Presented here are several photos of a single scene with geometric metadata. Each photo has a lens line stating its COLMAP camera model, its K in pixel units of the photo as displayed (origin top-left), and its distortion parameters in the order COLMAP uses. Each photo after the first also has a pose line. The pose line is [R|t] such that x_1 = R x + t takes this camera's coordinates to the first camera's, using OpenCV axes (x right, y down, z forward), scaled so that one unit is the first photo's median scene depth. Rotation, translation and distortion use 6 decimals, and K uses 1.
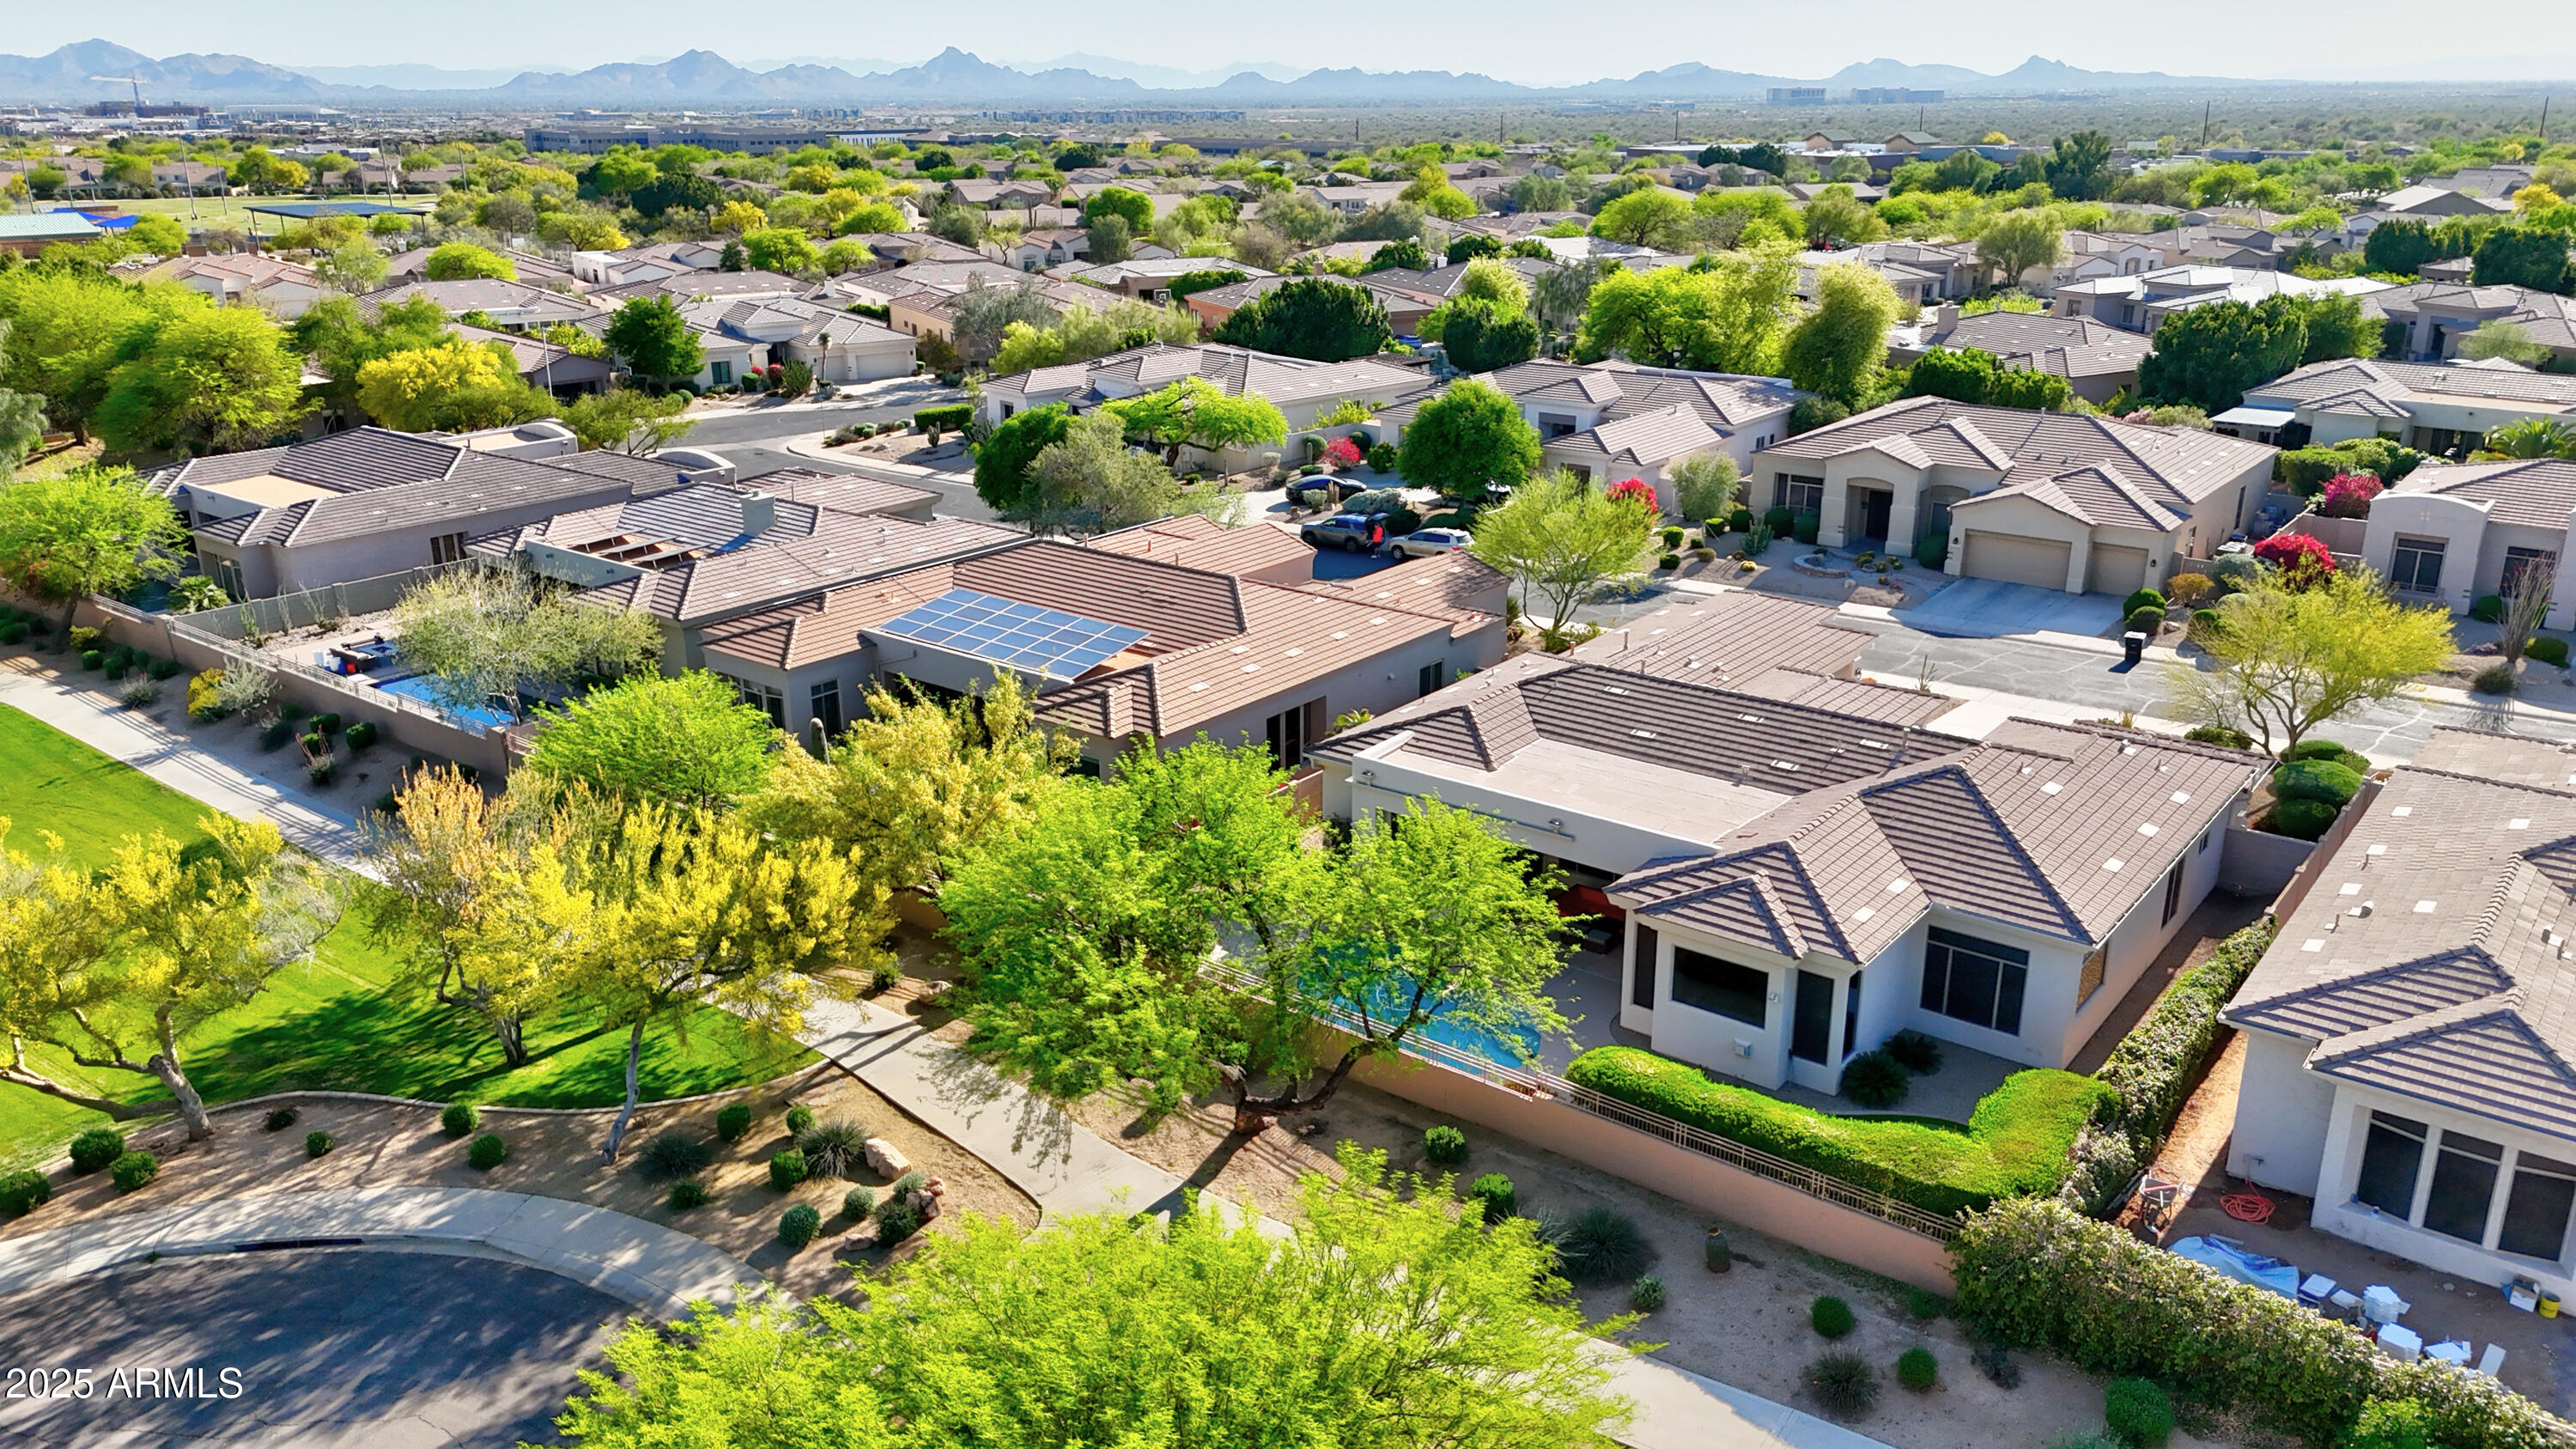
lens RADIAL K [[1897.7, 0, 1281.7], [0, 1897.7, 720.7], [0, 0, 1]] dist [0.062966, -0.051676]
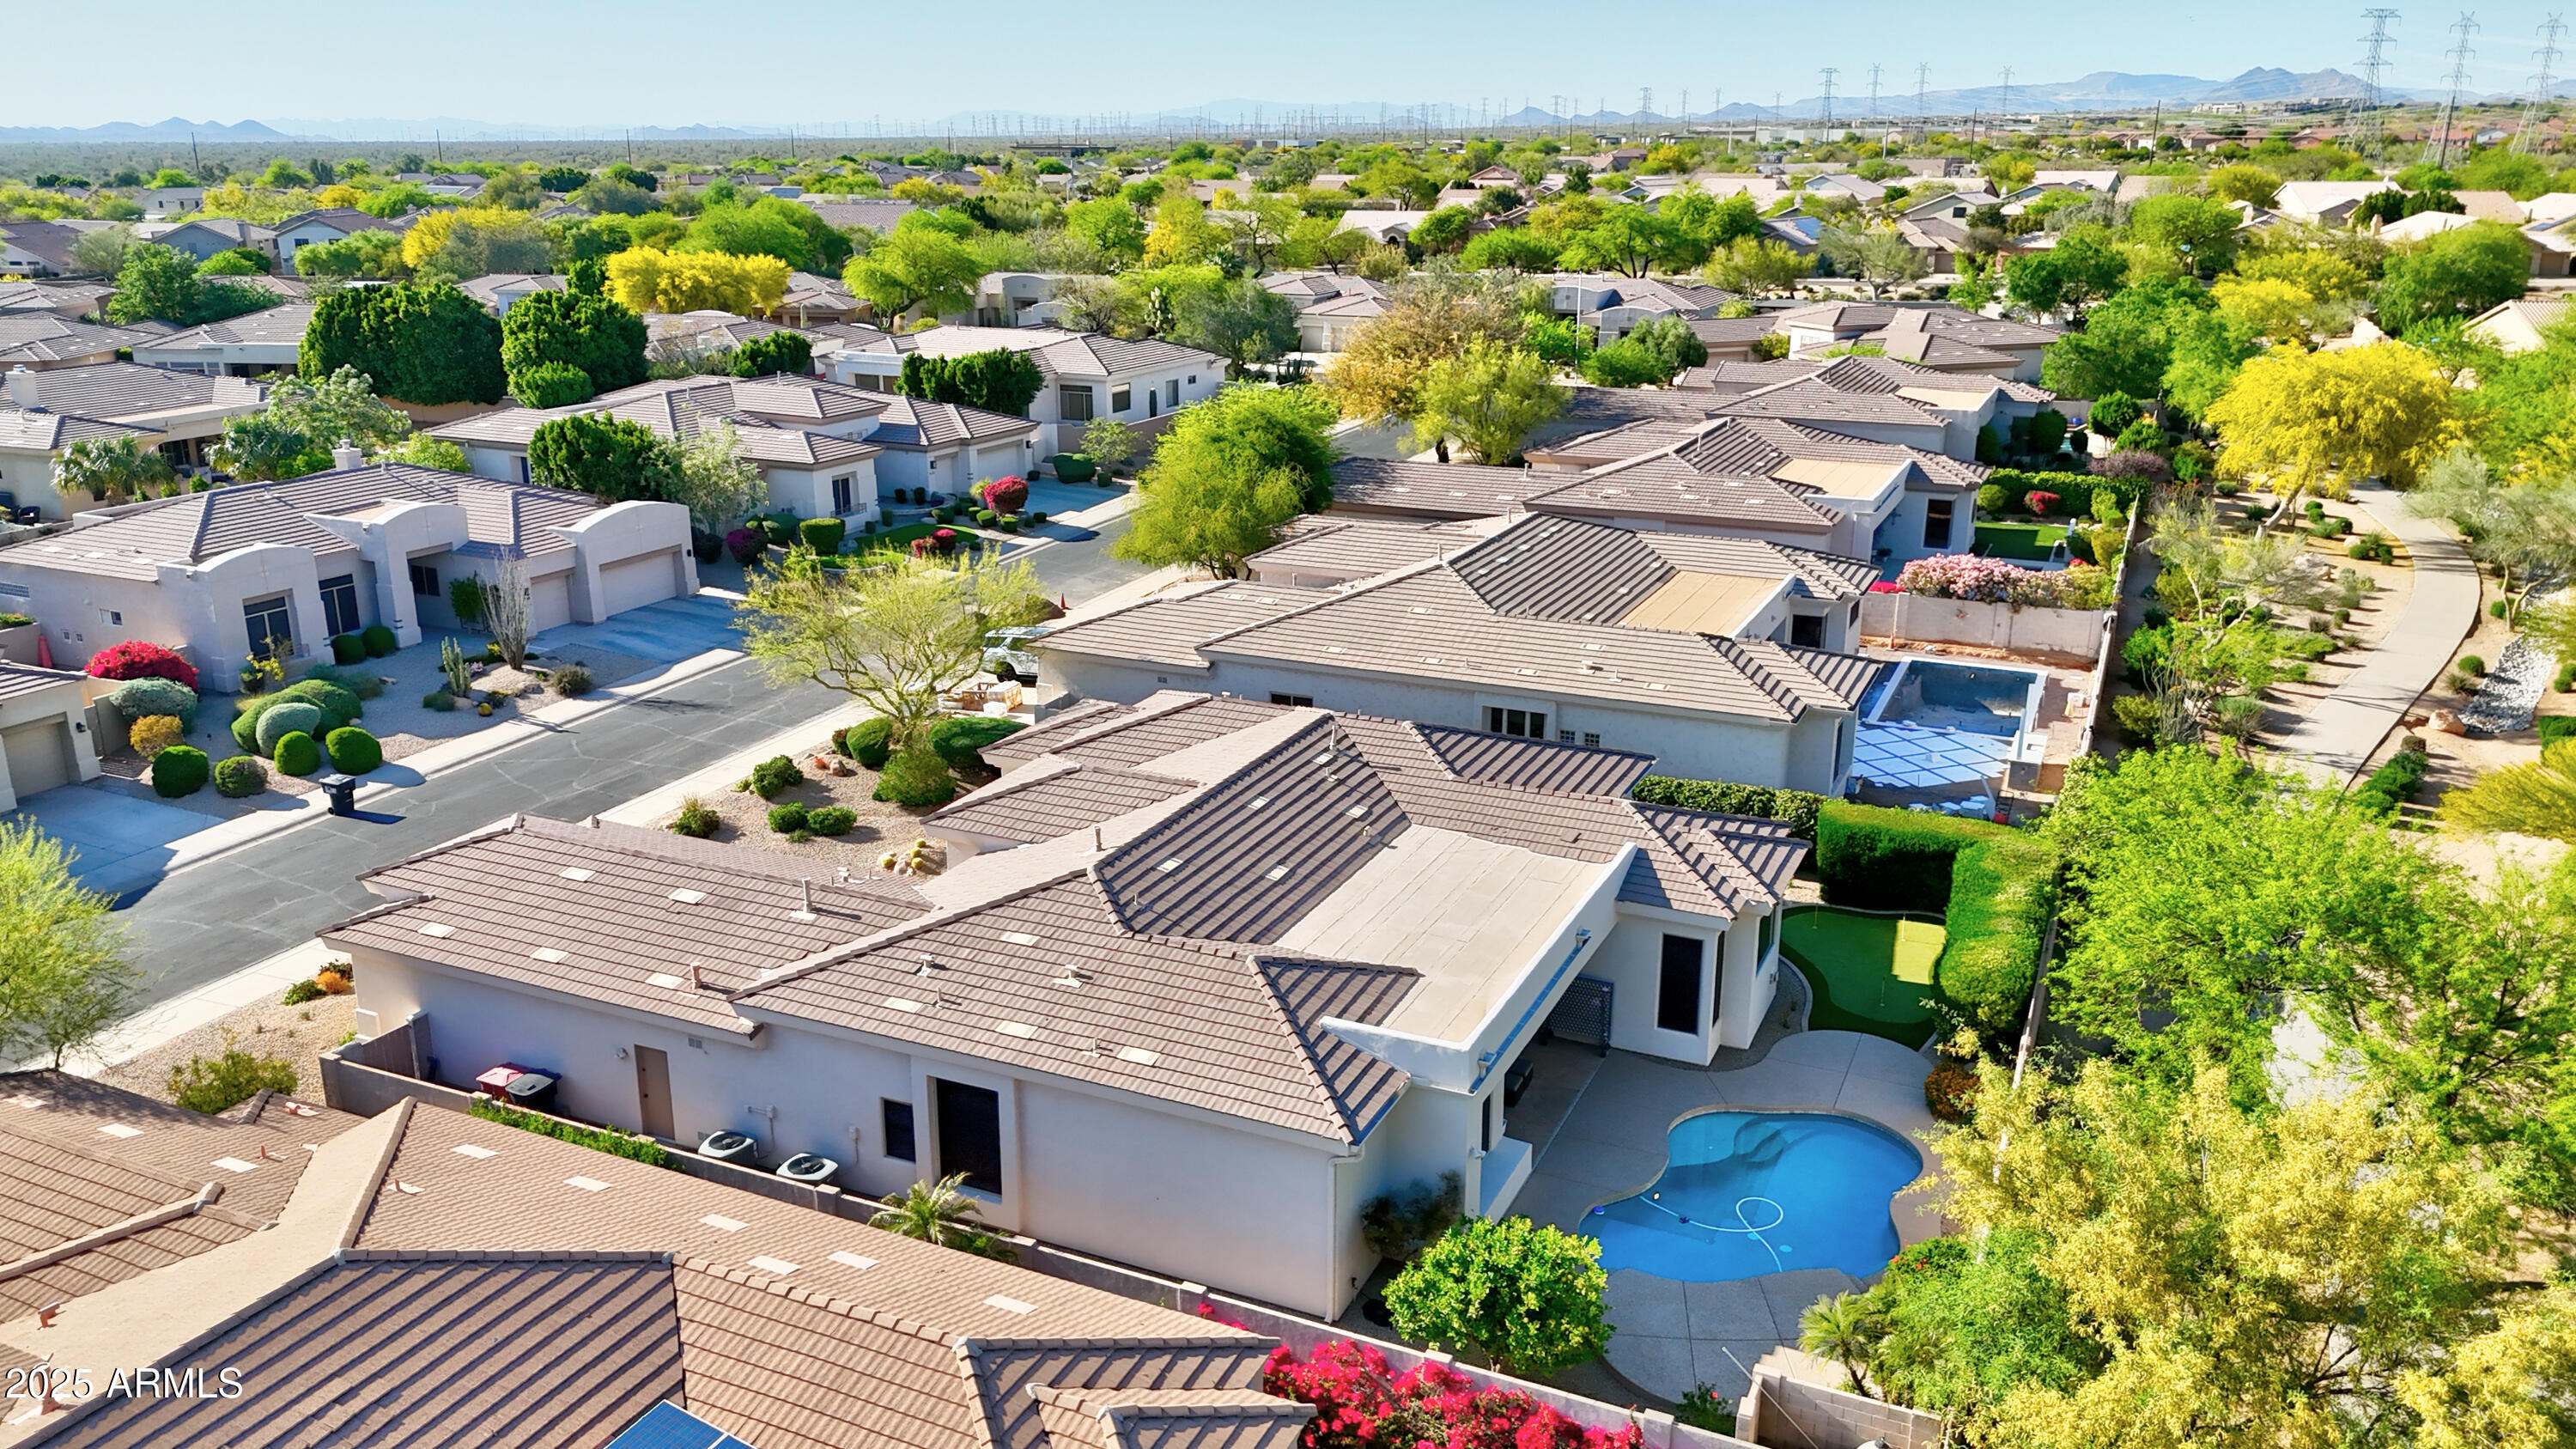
lens RADIAL K [[1897.7, 0, 1281.7], [0, 1897.7, 720.7], [0, 0, 1]] dist [0.062966, -0.051676]
pose [[-0.233432, -0.278544, 0.931624, -0.448847], [0.316549, 0.884134, 0.343661, -0.279349], [-0.919405, 0.375126, -0.118212, 1.003206]]
